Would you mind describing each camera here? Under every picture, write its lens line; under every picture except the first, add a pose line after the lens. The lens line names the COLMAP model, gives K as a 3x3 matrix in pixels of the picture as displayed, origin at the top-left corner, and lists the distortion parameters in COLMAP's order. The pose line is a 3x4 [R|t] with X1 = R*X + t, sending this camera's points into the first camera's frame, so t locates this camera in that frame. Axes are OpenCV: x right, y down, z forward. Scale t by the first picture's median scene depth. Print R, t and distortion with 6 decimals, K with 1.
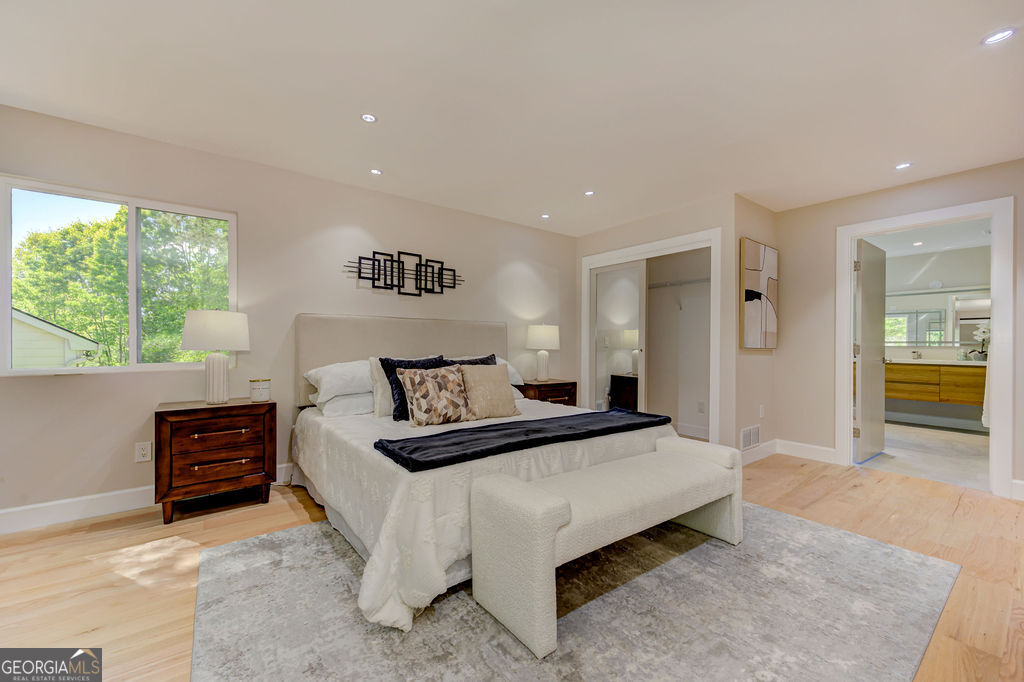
lens RADIAL K [[418.0, 0, 514.1], [0, 418.0, 345.0], [0, 0, 1]] dist [0.001247, 0.000193]
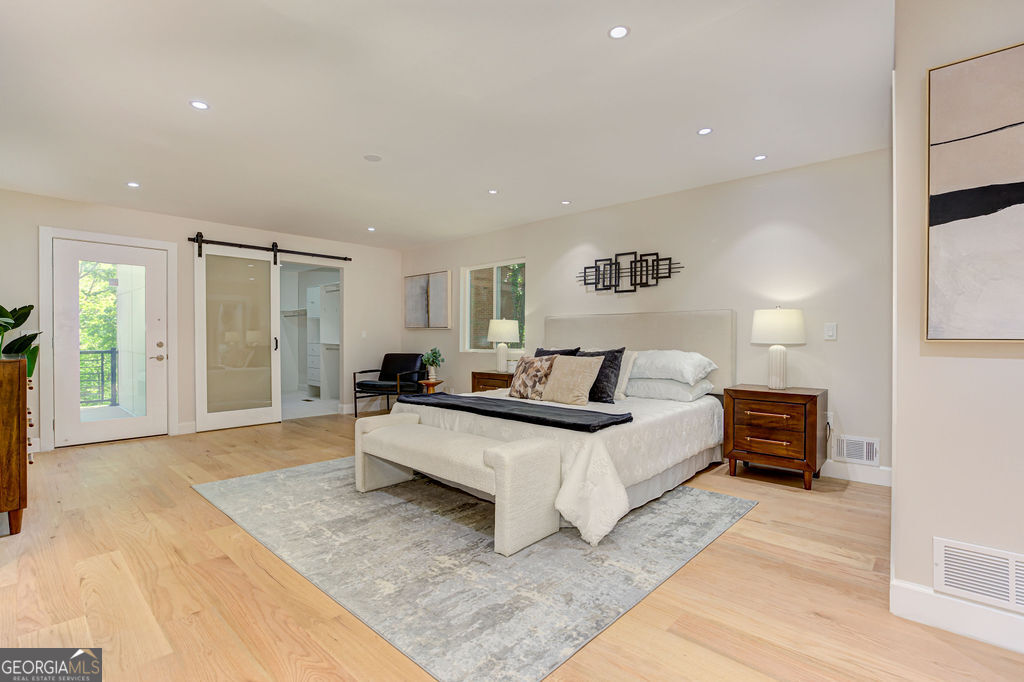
lens RADIAL K [[478.5, 0, 512.6], [0, 478.5, 341.0], [0, 0, 1]] dist [-0.001951, -0.000340]
pose [[0.181724, 0.004789, -0.983338, 0.908925], [0.008346, 0.999945, 0.006413, -0.002401], [0.983314, -0.009372, 0.181674, 0.480529]]
